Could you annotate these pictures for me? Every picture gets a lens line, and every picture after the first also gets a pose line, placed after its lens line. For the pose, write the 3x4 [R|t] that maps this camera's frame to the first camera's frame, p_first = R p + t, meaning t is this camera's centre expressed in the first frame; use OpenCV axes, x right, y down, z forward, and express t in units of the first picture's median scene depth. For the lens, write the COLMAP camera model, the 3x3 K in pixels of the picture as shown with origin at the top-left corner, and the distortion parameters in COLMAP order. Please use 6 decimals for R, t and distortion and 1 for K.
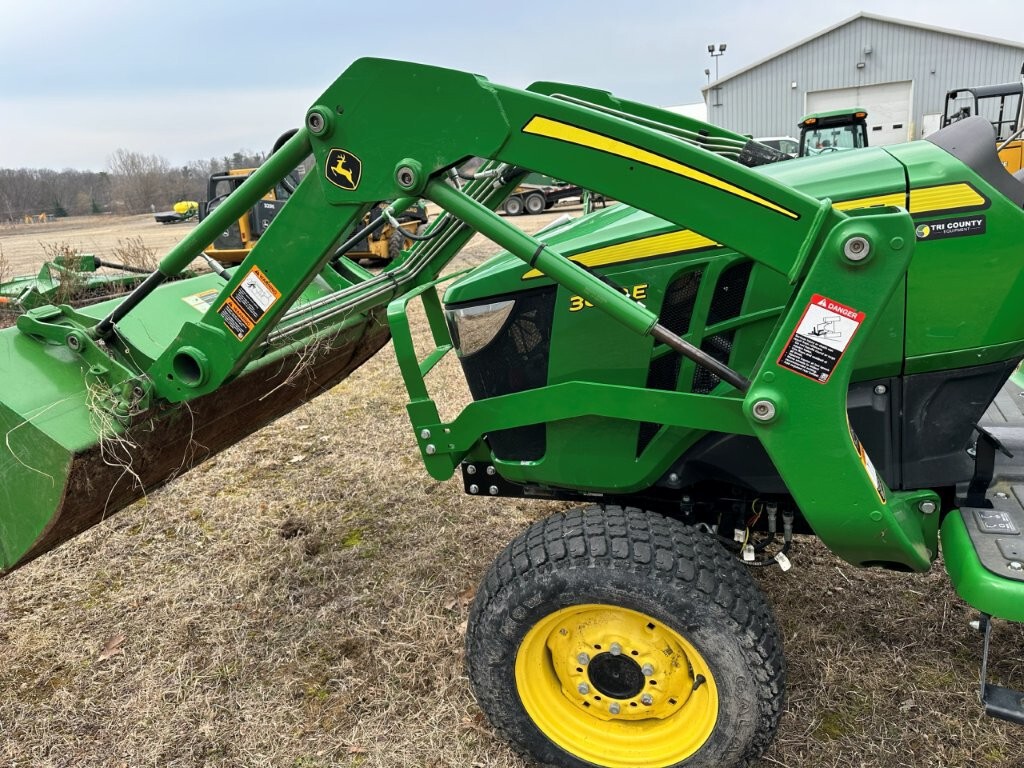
lens RADIAL K [[726.1, 0, 512.0], [0, 726.1, 384.0], [0, 0, 1]] dist [0.097899, -0.118570]
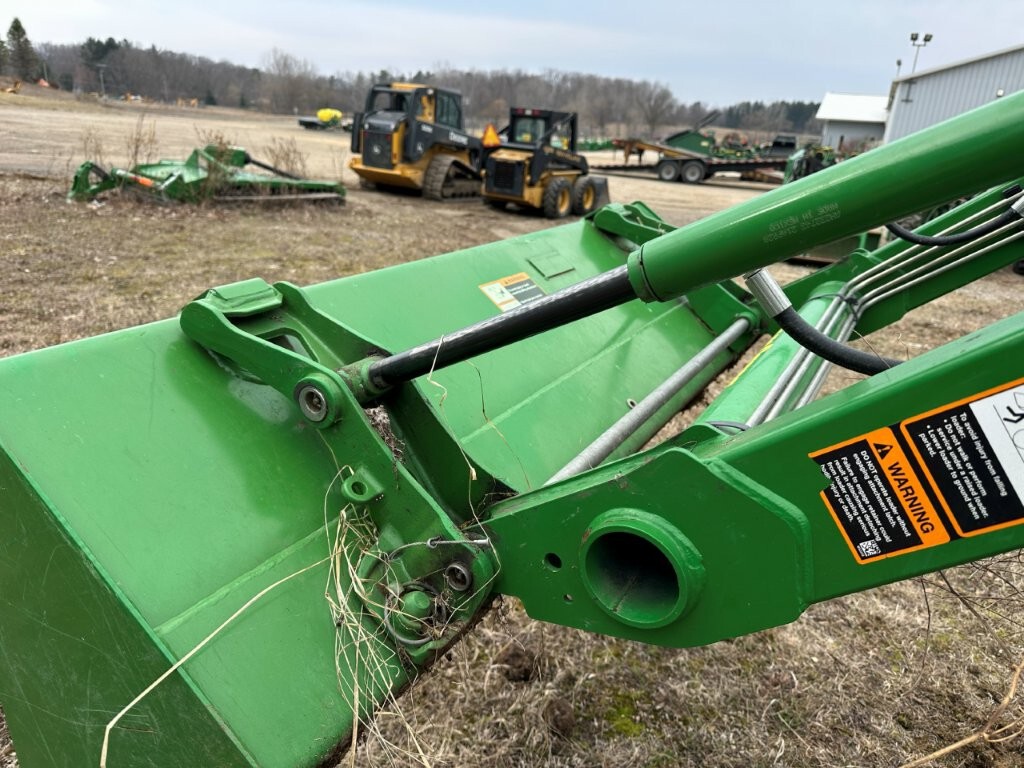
lens RADIAL K [[733.2, 0, 512.0], [0, 733.2, 384.0], [0, 0, 1]] dist [0.087704, -0.132615]
pose [[0.972154, 0.206119, -0.111496, -0.462584], [-0.199331, 0.977496, 0.069057, -0.116084], [0.123221, -0.044909, 0.991363, 0.648404]]
